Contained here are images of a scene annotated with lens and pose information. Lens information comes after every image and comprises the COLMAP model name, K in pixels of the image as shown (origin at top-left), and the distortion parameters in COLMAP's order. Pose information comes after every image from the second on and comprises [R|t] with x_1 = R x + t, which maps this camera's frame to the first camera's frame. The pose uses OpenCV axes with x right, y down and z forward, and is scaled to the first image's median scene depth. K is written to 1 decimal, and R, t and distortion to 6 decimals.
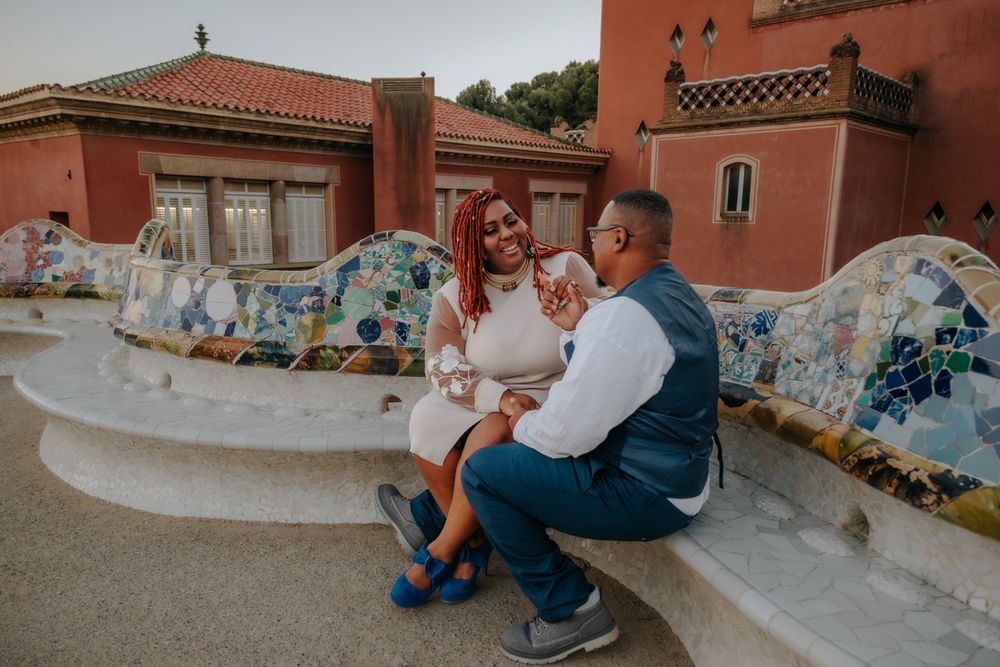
lens RADIAL K [[725.4, 0, 492.5], [0, 725.4, 339.0], [0, 0, 1]] dist [0.109793, -0.063351]
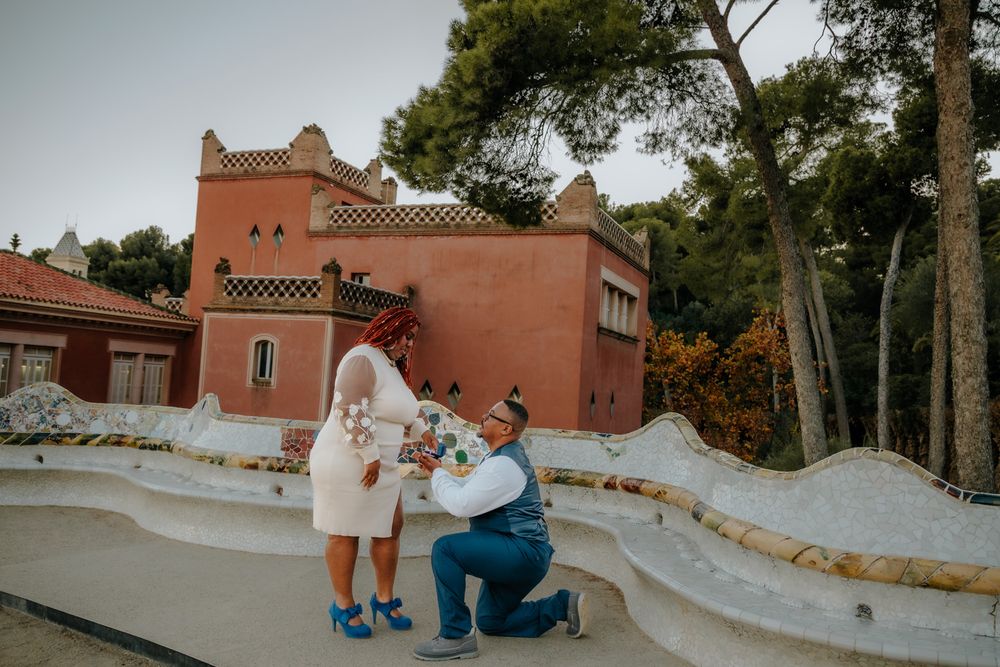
lens RADIAL K [[835.6, 0, 504.1], [0, 835.6, 330.1], [0, 0, 1]] dist [0.108636, 0.001391]
pose [[0.938351, 0.066837, 0.339162, 1.270848], [0.010844, 0.974956, -0.222133, 0.397092], [-0.345515, 0.212117, 0.914126, -2.649870]]
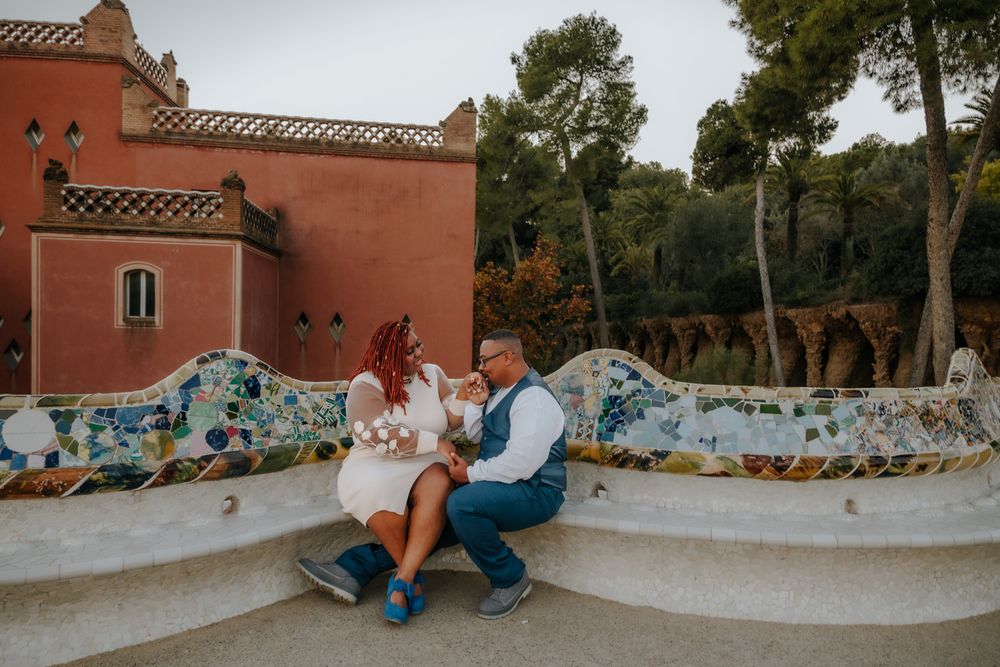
lens RADIAL K [[725.4, 0, 501.2], [0, 725.4, 330.0], [0, 0, 1]] dist [0.109793, -0.063351]
pose [[0.642512, -0.006617, 0.766247, -0.728207], [0.119636, 0.988567, -0.091780, -0.021051], [-0.756879, 0.150640, 0.635958, -0.071067]]
